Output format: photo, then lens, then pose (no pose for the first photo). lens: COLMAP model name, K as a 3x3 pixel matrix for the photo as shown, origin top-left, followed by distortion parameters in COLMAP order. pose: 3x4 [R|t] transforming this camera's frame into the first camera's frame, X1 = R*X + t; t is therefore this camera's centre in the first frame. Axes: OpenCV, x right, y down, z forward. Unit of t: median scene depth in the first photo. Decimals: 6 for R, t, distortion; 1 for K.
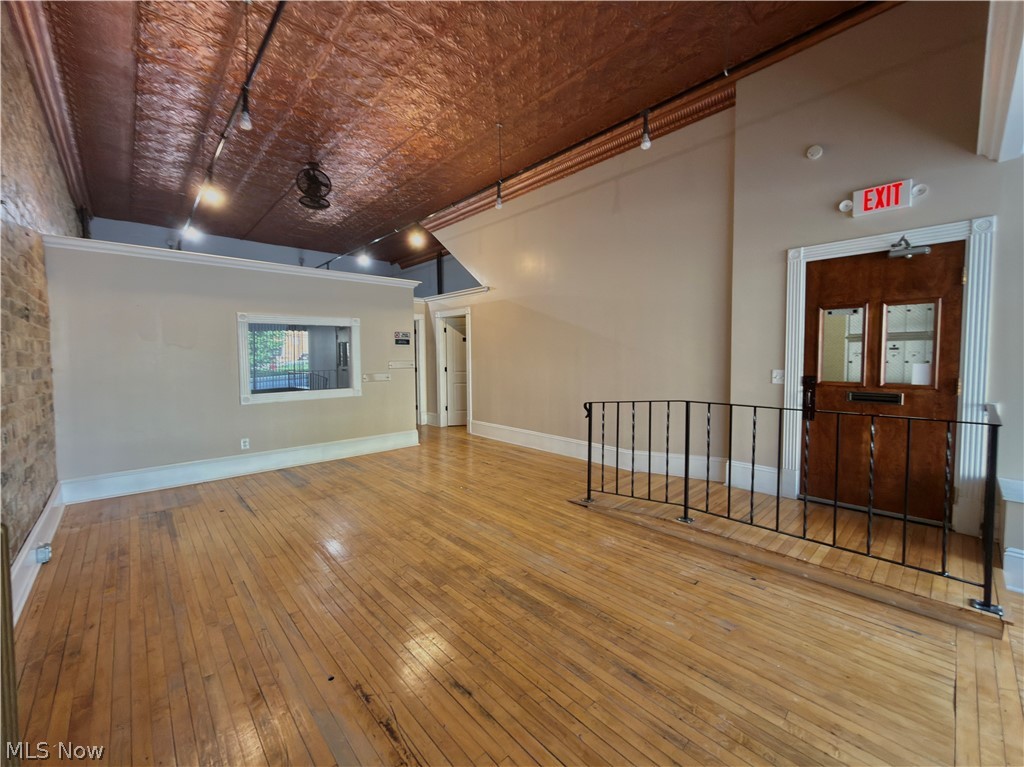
lens RADIAL K [[408.3, 0, 504.0], [0, 408.3, 379.3], [0, 0, 1]] dist [0.000204, -0.000701]
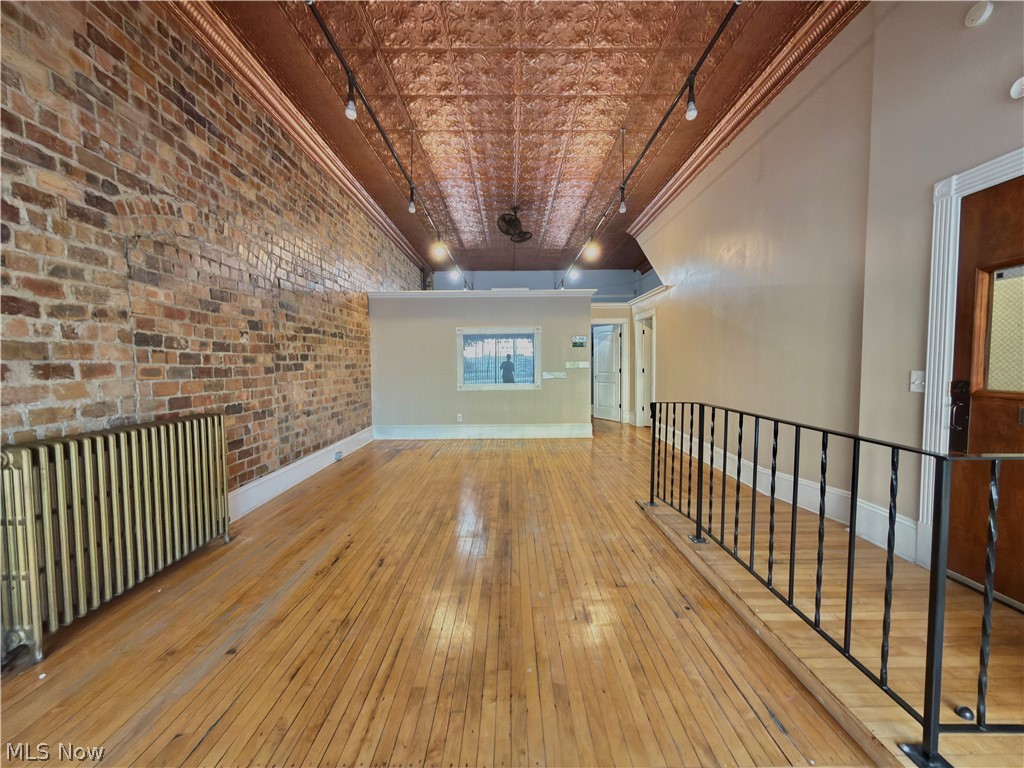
lens RADIAL K [[408.3, 0, 522.3], [0, 408.3, 387.8], [0, 0, 1]] dist [0.000204, -0.000701]
pose [[0.744425, 0.043422, -0.666293, 0.631096], [-0.037712, 0.999025, 0.022972, 0.012900], [0.666640, 0.008026, 0.745336, 0.086568]]
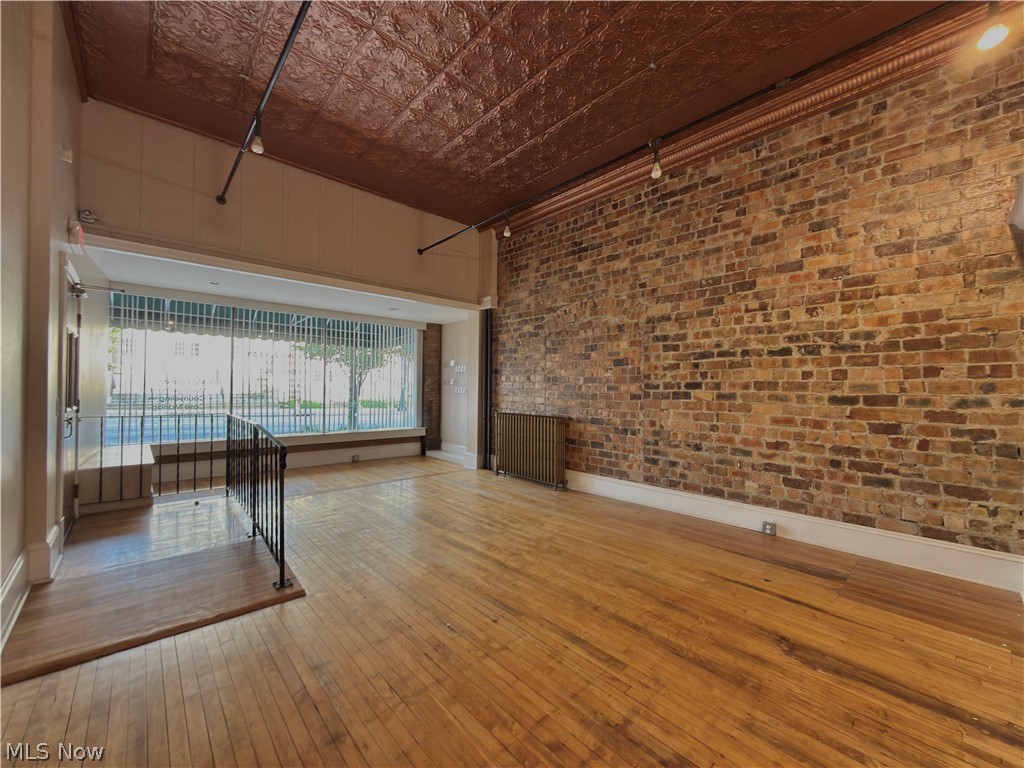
lens RADIAL K [[408.3, 0, 511.0], [0, 408.3, 386.3], [0, 0, 1]] dist [0.000204, -0.000701]
pose [[-0.999990, -0.001560, 0.004153, -0.202888], [-0.001341, 0.998635, 0.052215, -0.086261], [-0.004228, 0.052209, -0.998627, 1.764216]]
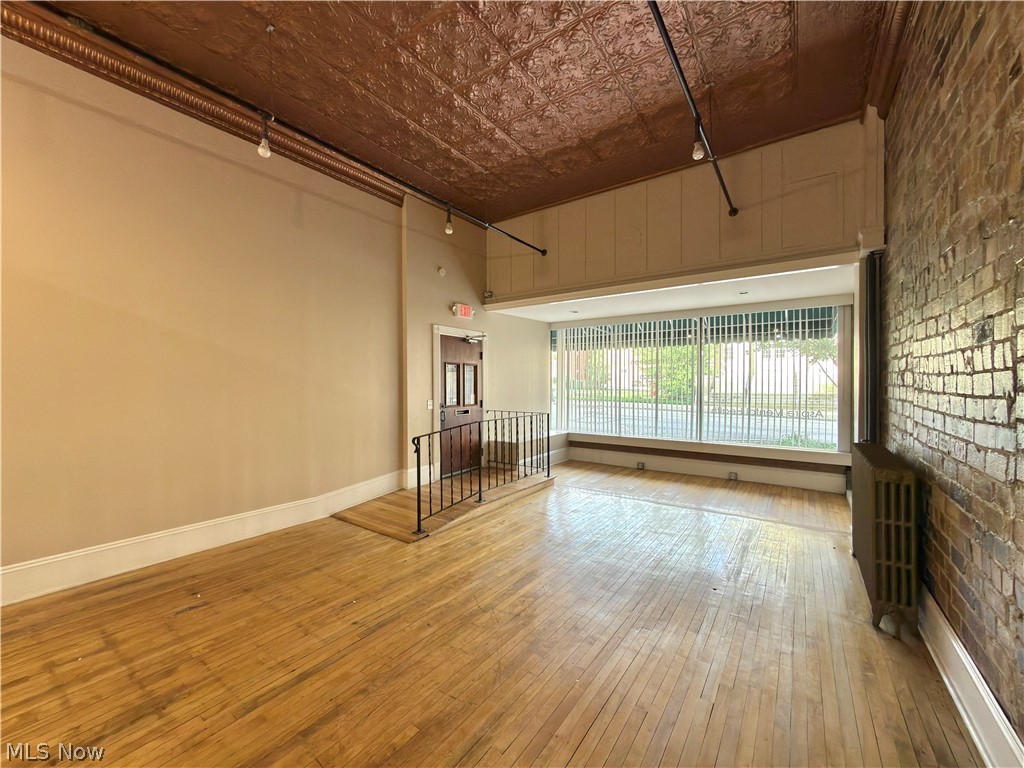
lens RADIAL K [[408.3, 0, 515.0], [0, 408.3, 387.7], [0, 0, 1]] dist [0.000204, -0.000701]
pose [[-0.214338, 0.001455, 0.976759, -0.893660], [0.059529, 0.998159, 0.011576, -0.068098], [-0.974944, 0.060627, -0.214030, 1.008266]]
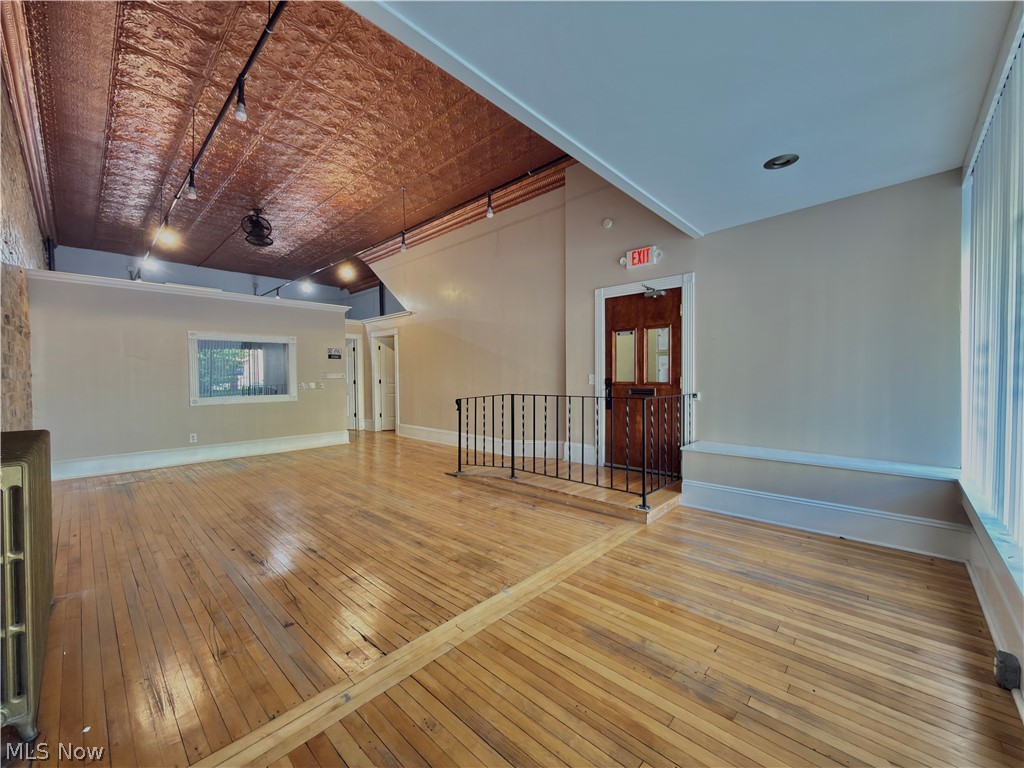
lens RADIAL K [[408.3, 0, 509.3], [0, 408.3, 390.5], [0, 0, 1]] dist [0.000204, -0.000701]
pose [[0.997512, -0.003017, 0.070436, 0.287648], [0.004801, 0.999671, -0.025179, 0.065114], [-0.070337, 0.025454, 0.997199, -0.371042]]
